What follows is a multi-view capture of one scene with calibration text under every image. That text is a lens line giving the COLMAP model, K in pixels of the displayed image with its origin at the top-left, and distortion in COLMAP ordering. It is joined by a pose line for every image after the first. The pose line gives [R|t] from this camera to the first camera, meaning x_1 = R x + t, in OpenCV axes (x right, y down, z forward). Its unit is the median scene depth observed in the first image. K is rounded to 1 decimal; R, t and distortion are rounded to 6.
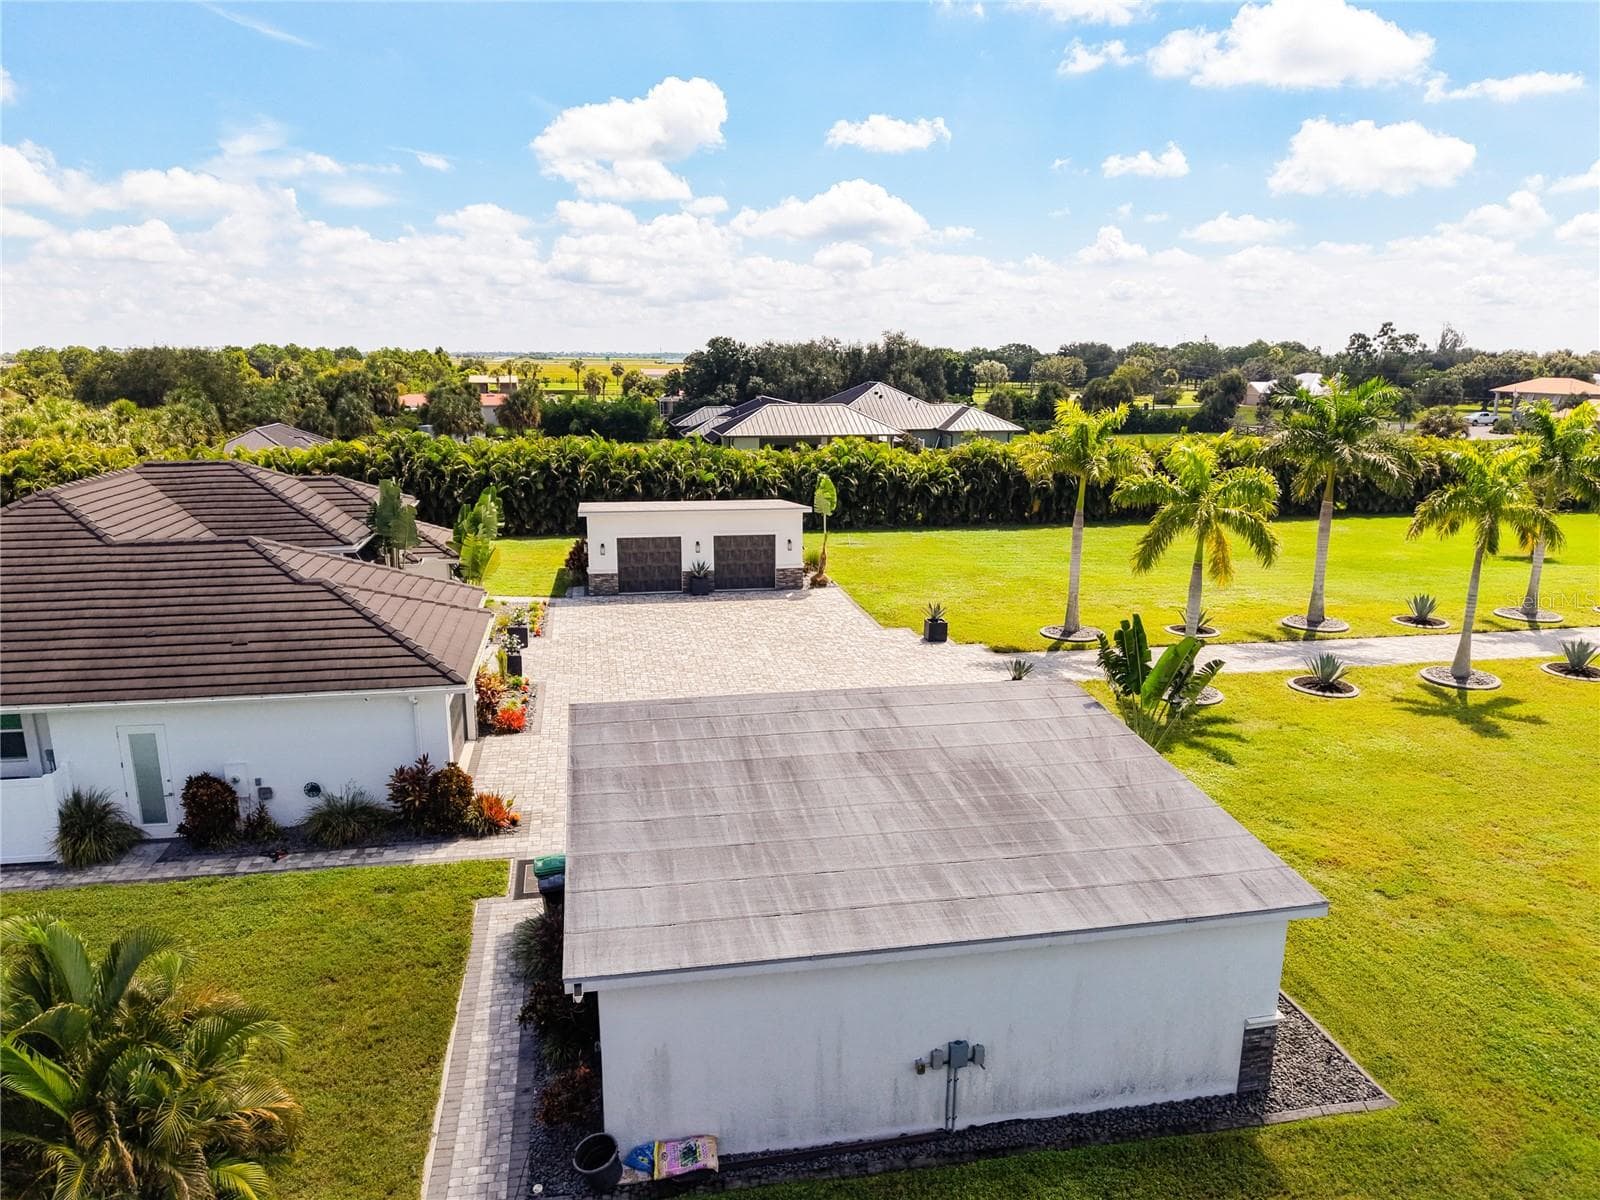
lens RADIAL K [[1082.6, 0, 772.9], [0, 1082.6, 607.7], [0, 0, 1]] dist [0.004597, -0.003539]
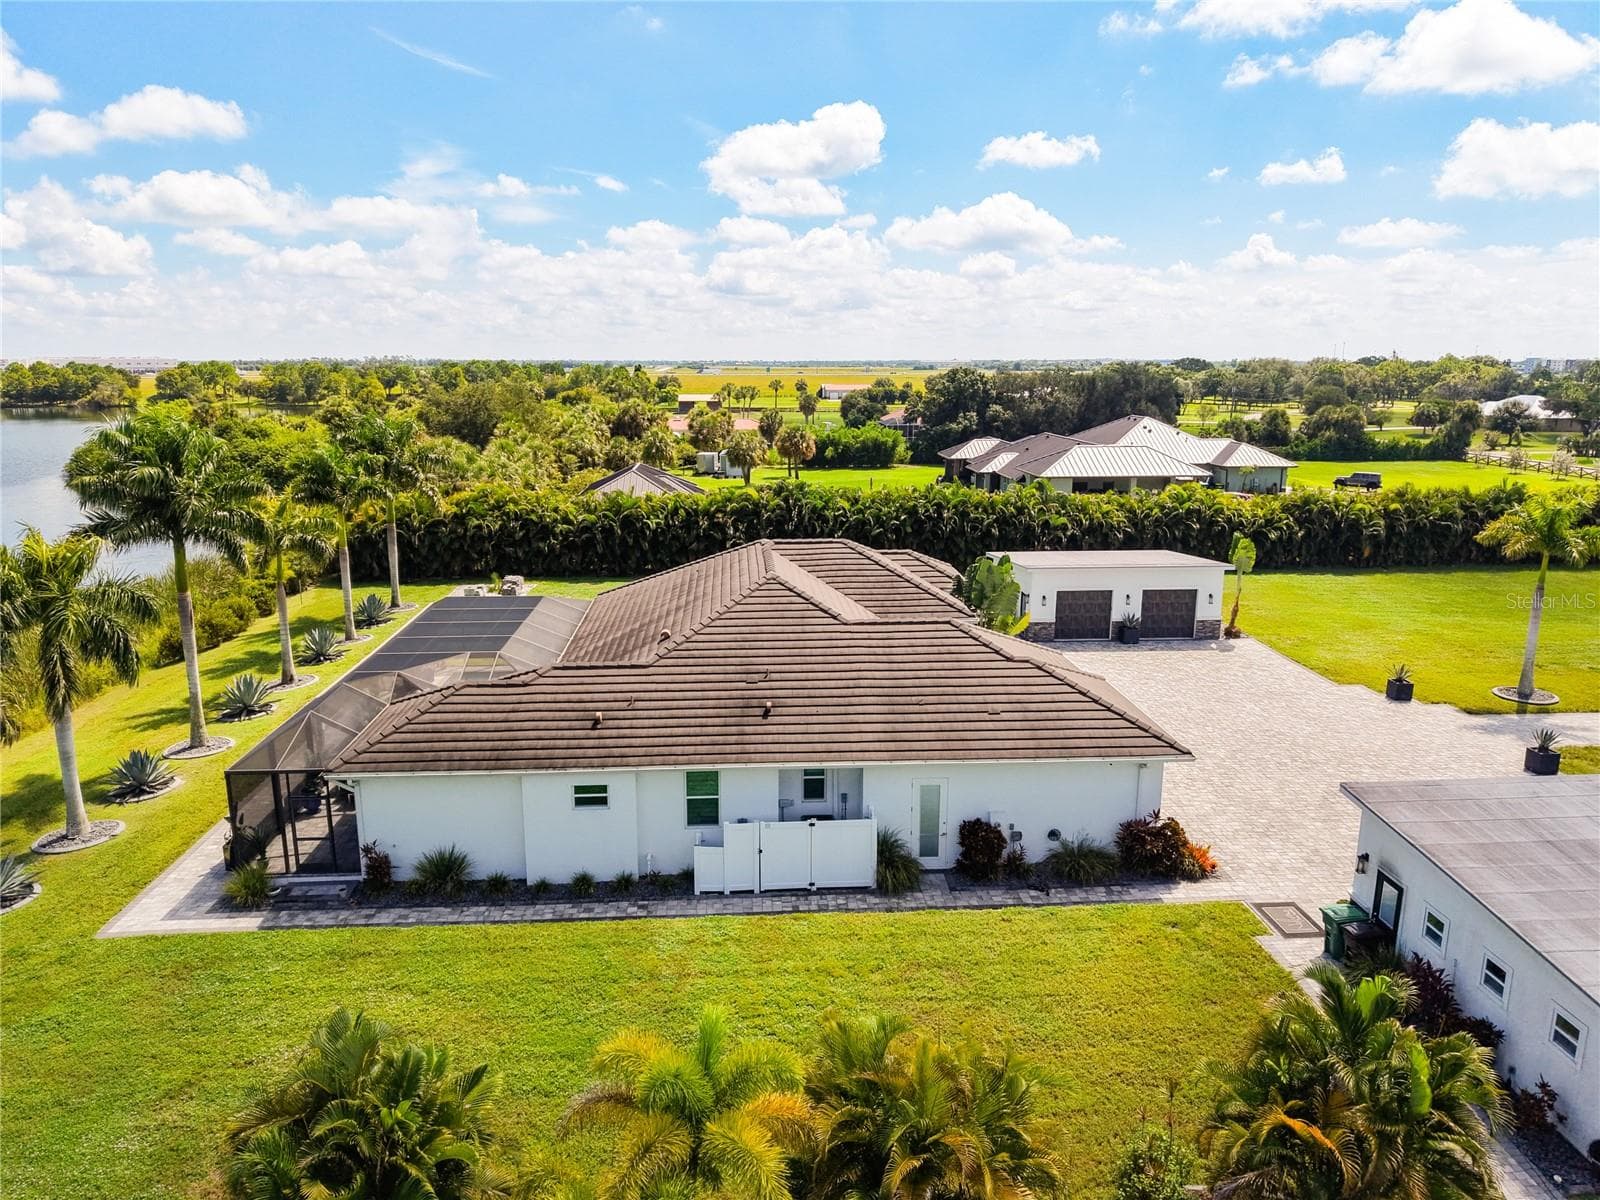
lens RADIAL K [[1061.1, 0, 795.2], [0, 1061.1, 572.2], [0, 0, 1]] dist [0.028577, -0.035073]
pose [[0.994242, 0.020692, -0.105140, -0.211357], [-0.024196, 0.999190, -0.032164, -0.029549], [0.104389, 0.034523, 0.993937, -0.083947]]
